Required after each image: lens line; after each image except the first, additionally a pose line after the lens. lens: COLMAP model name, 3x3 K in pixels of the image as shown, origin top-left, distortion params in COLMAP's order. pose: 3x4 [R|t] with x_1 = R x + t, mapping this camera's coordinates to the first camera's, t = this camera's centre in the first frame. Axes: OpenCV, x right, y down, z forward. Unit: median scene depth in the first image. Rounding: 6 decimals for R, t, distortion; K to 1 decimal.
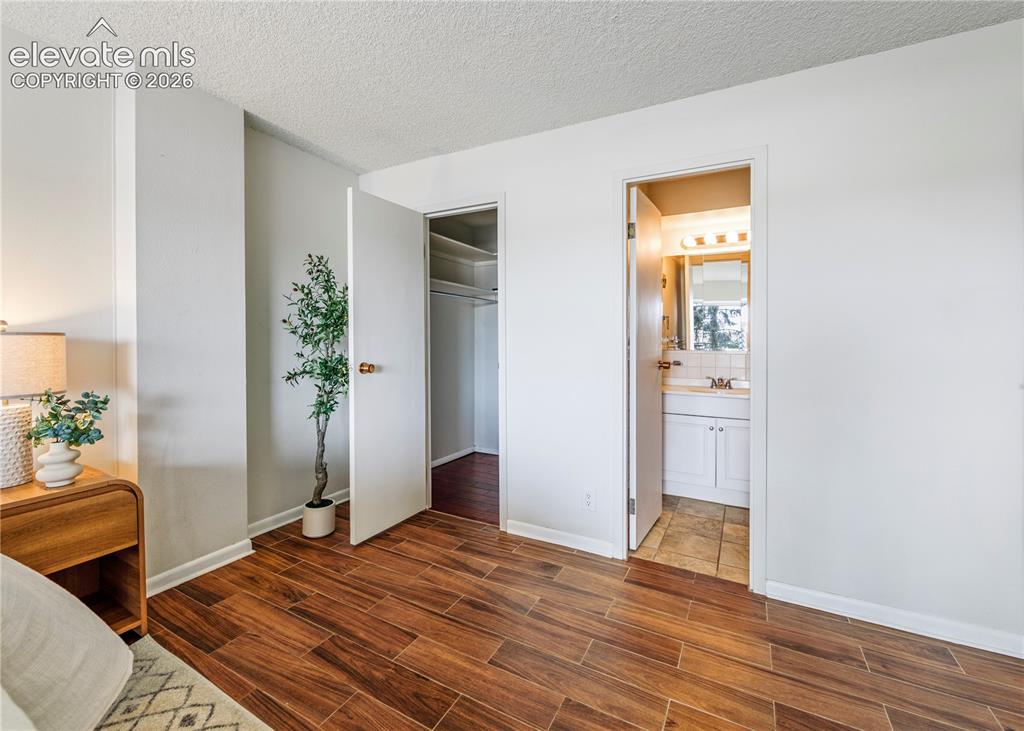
lens RADIAL K [[439.0, 0, 510.8], [0, 439.0, 339.8], [0, 0, 1]] dist [-0.001964, 0.000076]
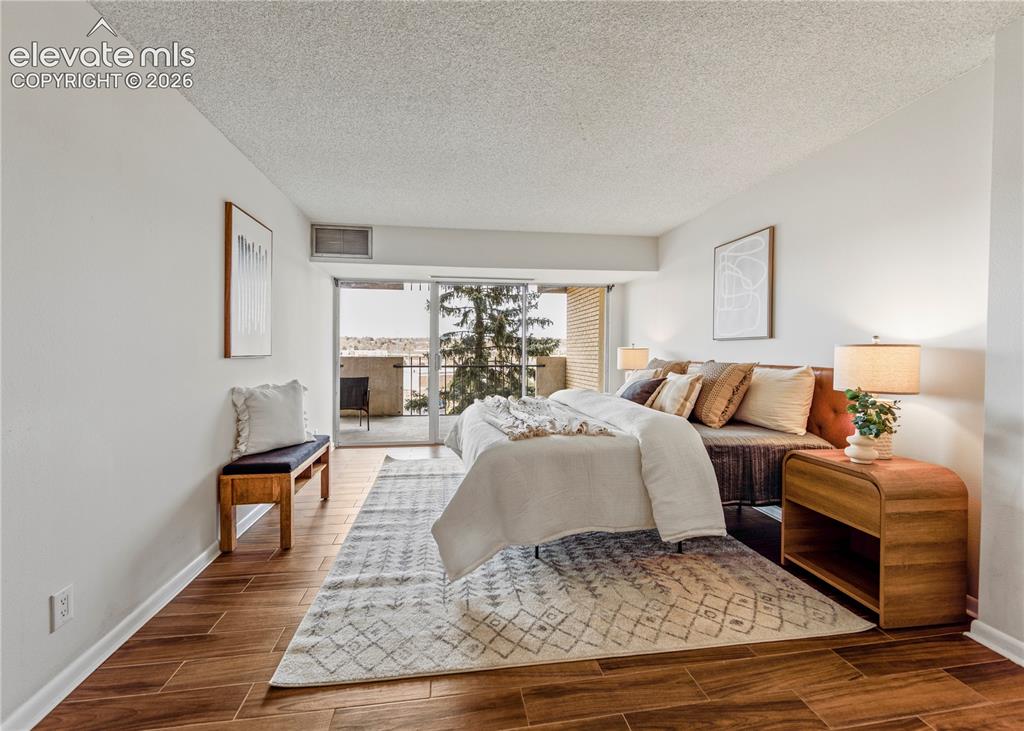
lens RADIAL K [[467.3, 0, 512.0], [0, 467.3, 365.5], [0, 0, 1]] dist [0.000020, 0.000146]
pose [[-0.804382, 0.012354, -0.593984, 0.324959], [-0.007730, 0.999482, 0.031256, 0.006452], [0.594062, 0.029733, -0.803870, 0.802752]]
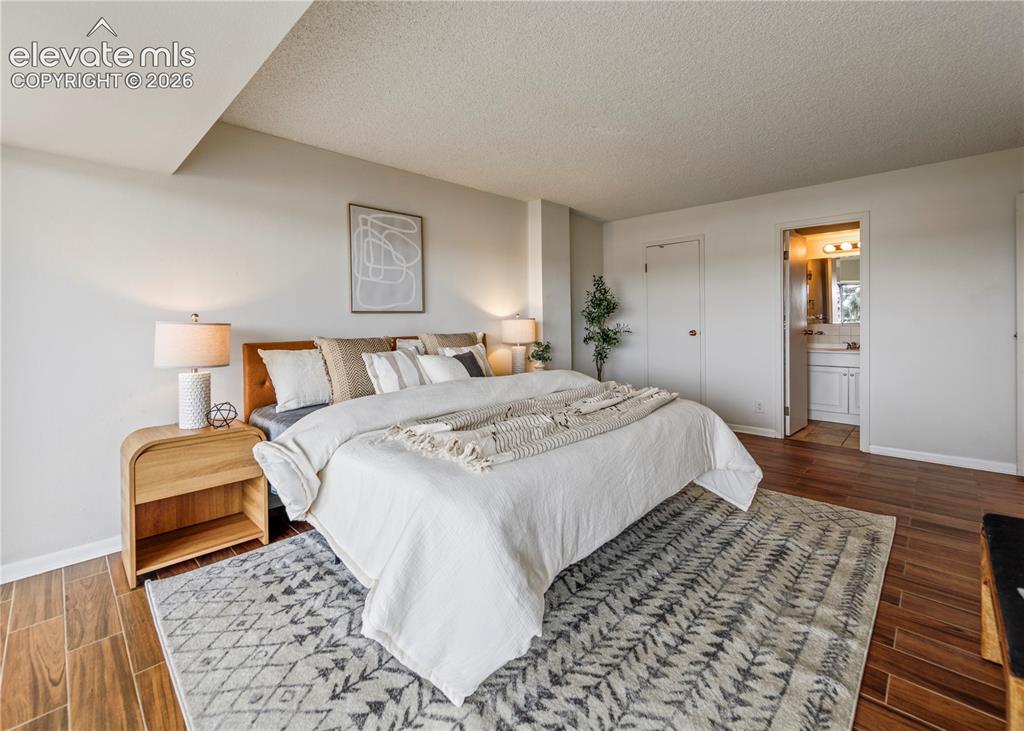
lens RADIAL K [[439.0, 0, 510.8], [0, 439.0, 339.8], [0, 0, 1]] dist [-0.001964, 0.000076]
pose [[0.963552, -0.009472, -0.267353, -0.302773], [0.019877, 0.999145, 0.036239, 0.006589], [0.266782, -0.040233, 0.962917, -0.929710]]
